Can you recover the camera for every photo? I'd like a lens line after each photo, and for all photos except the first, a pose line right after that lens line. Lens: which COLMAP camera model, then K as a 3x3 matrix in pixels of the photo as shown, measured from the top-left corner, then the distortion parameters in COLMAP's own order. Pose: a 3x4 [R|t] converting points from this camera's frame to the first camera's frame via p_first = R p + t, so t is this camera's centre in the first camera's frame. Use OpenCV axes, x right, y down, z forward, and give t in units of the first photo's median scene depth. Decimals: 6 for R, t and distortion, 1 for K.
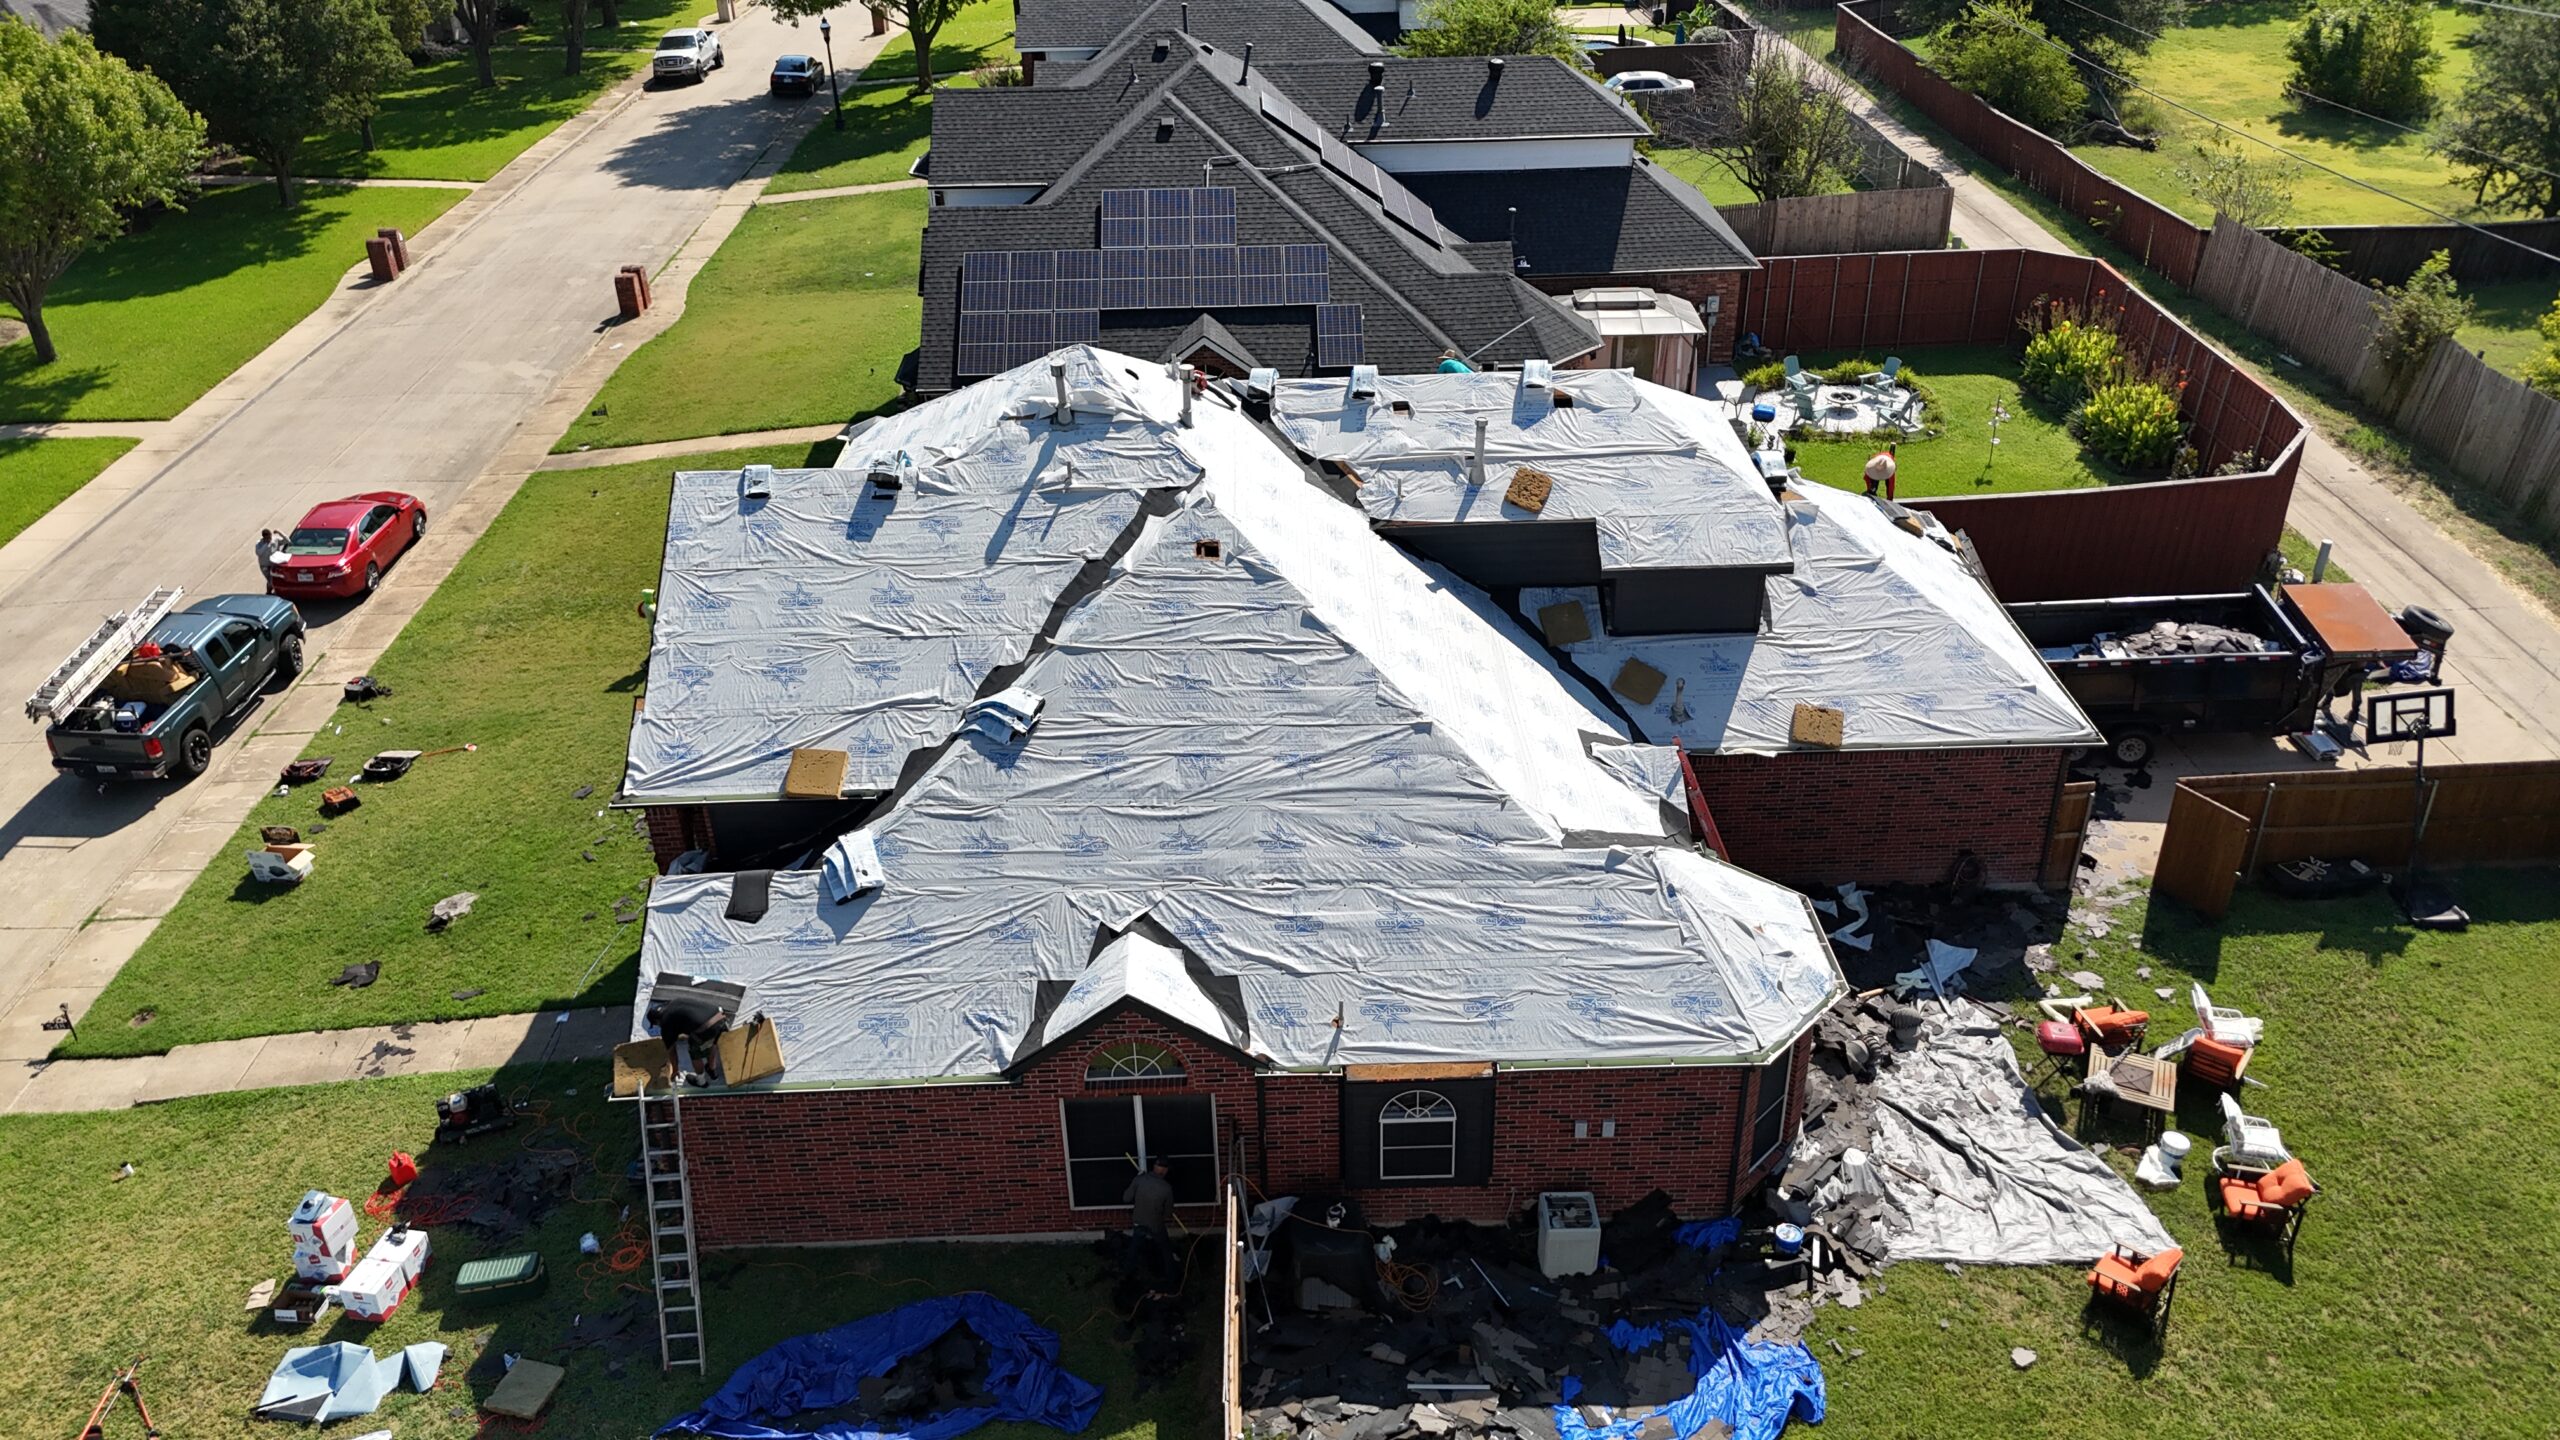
lens RADIAL K [[1918.4, 0, 1280.0], [0, 1918.4, 720.0], [0, 0, 1]] dist [0.039753, -0.003178]
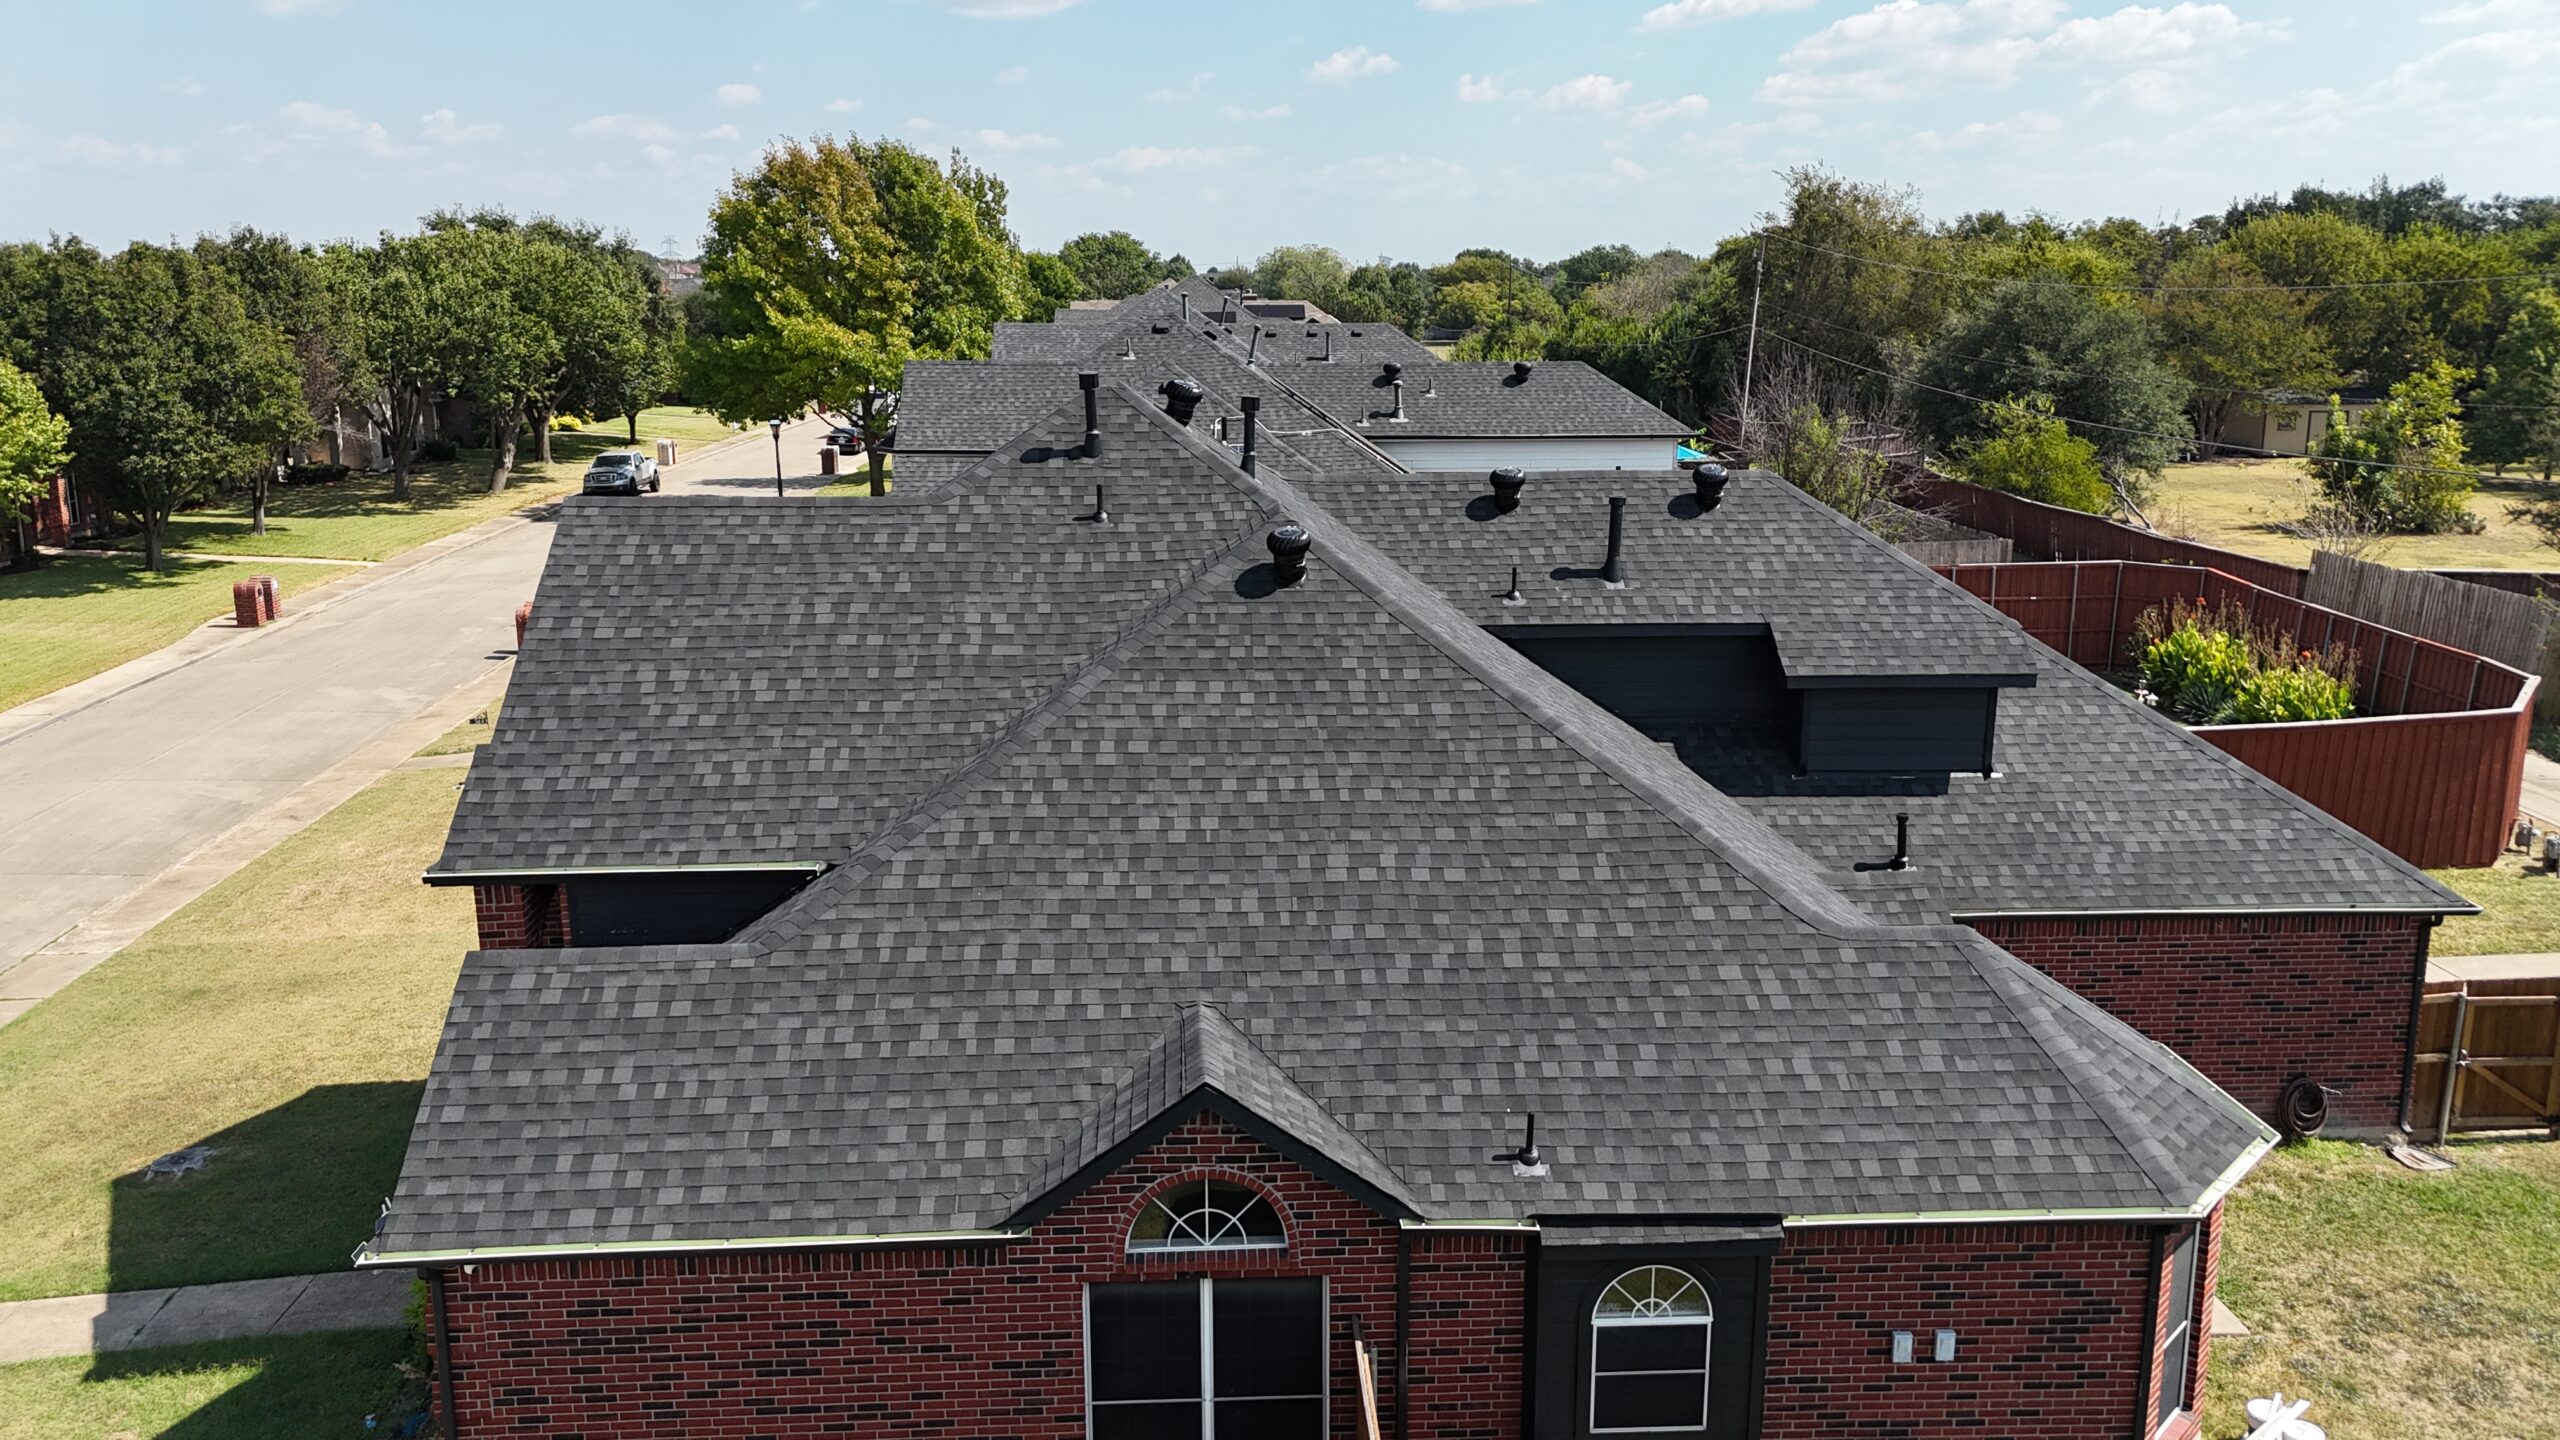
lens RADIAL K [[2013.8, 0, 1280.0], [0, 2013.8, 720.0], [0, 0, 1]] dist [0.036035, -0.000089]
pose [[0.999266, 0.013140, 0.035989, -0.066423], [-0.002192, 0.957419, -0.288693, 0.181900], [-0.038250, 0.288403, 0.956745, 0.267477]]
